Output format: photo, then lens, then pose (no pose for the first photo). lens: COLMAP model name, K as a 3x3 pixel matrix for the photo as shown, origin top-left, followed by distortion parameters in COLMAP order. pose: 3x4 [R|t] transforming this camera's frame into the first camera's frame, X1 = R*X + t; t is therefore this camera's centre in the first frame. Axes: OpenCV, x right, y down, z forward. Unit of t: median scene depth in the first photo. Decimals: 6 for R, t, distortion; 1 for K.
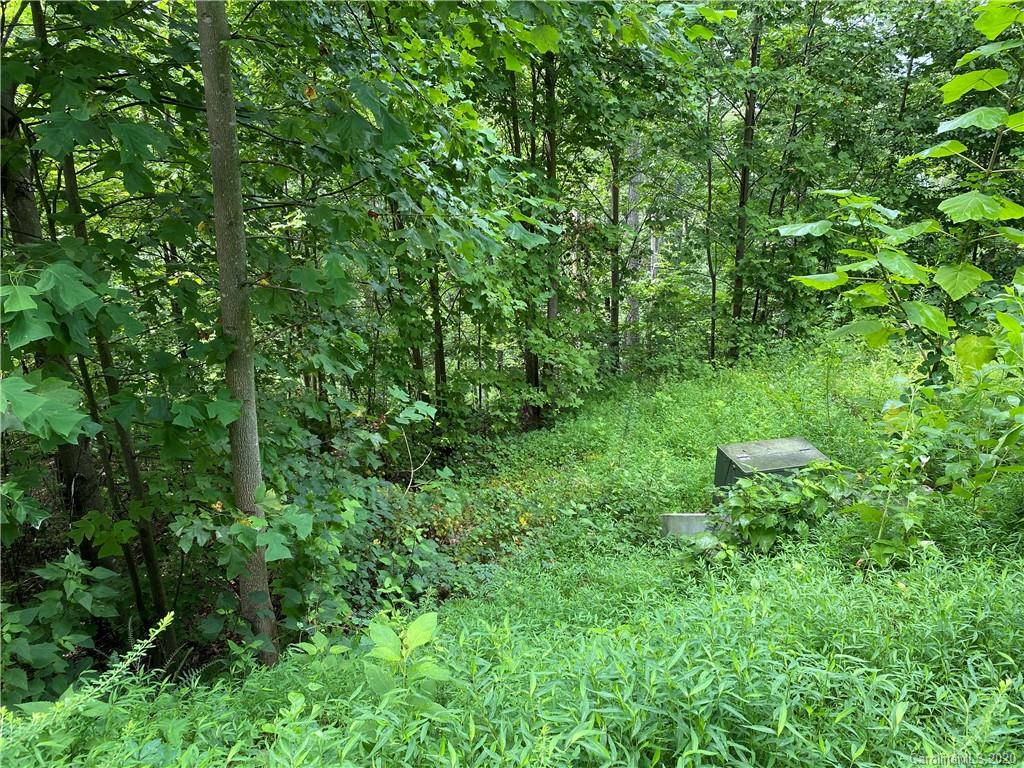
lens RADIAL K [[755.3, 0, 512.0], [0, 755.3, 384.0], [0, 0, 1]] dist [0.005111, 0.000222]
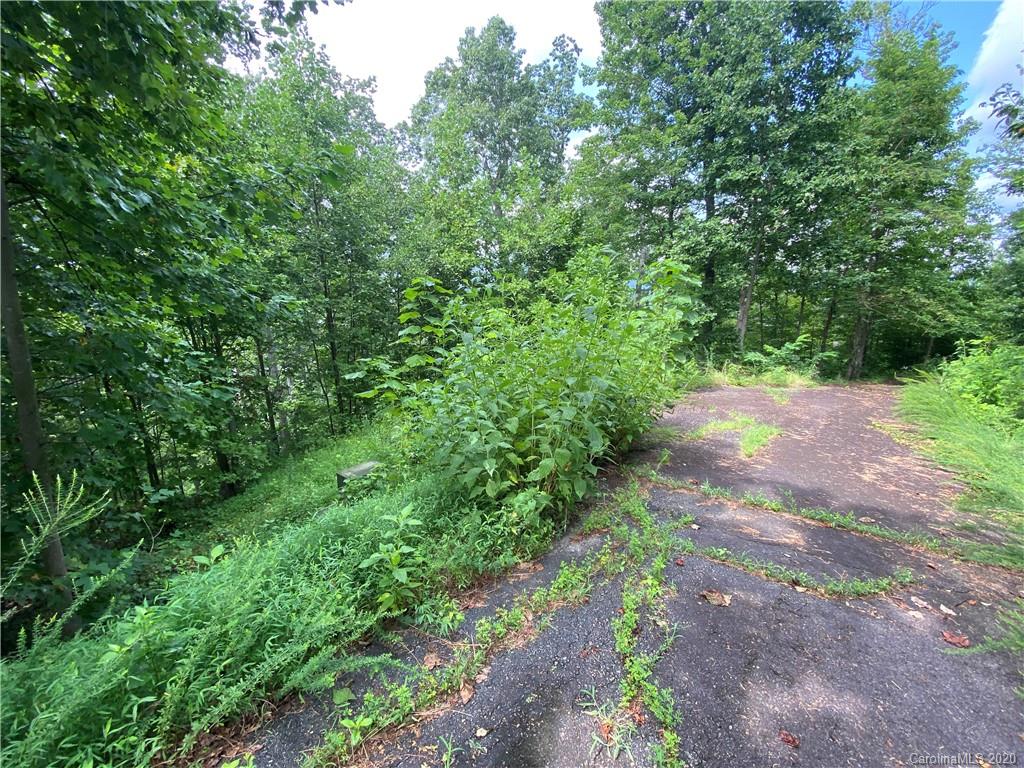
lens RADIAL K [[411.0, 0, 512.0], [0, 411.0, 384.0], [0, 0, 1]] dist [-0.000892, -0.000139]
pose [[0.772186, -0.126170, 0.622744, -0.027767], [0.215975, 0.973850, -0.070499, 0.013426], [-0.597564, 0.188935, 0.779243, -0.164134]]
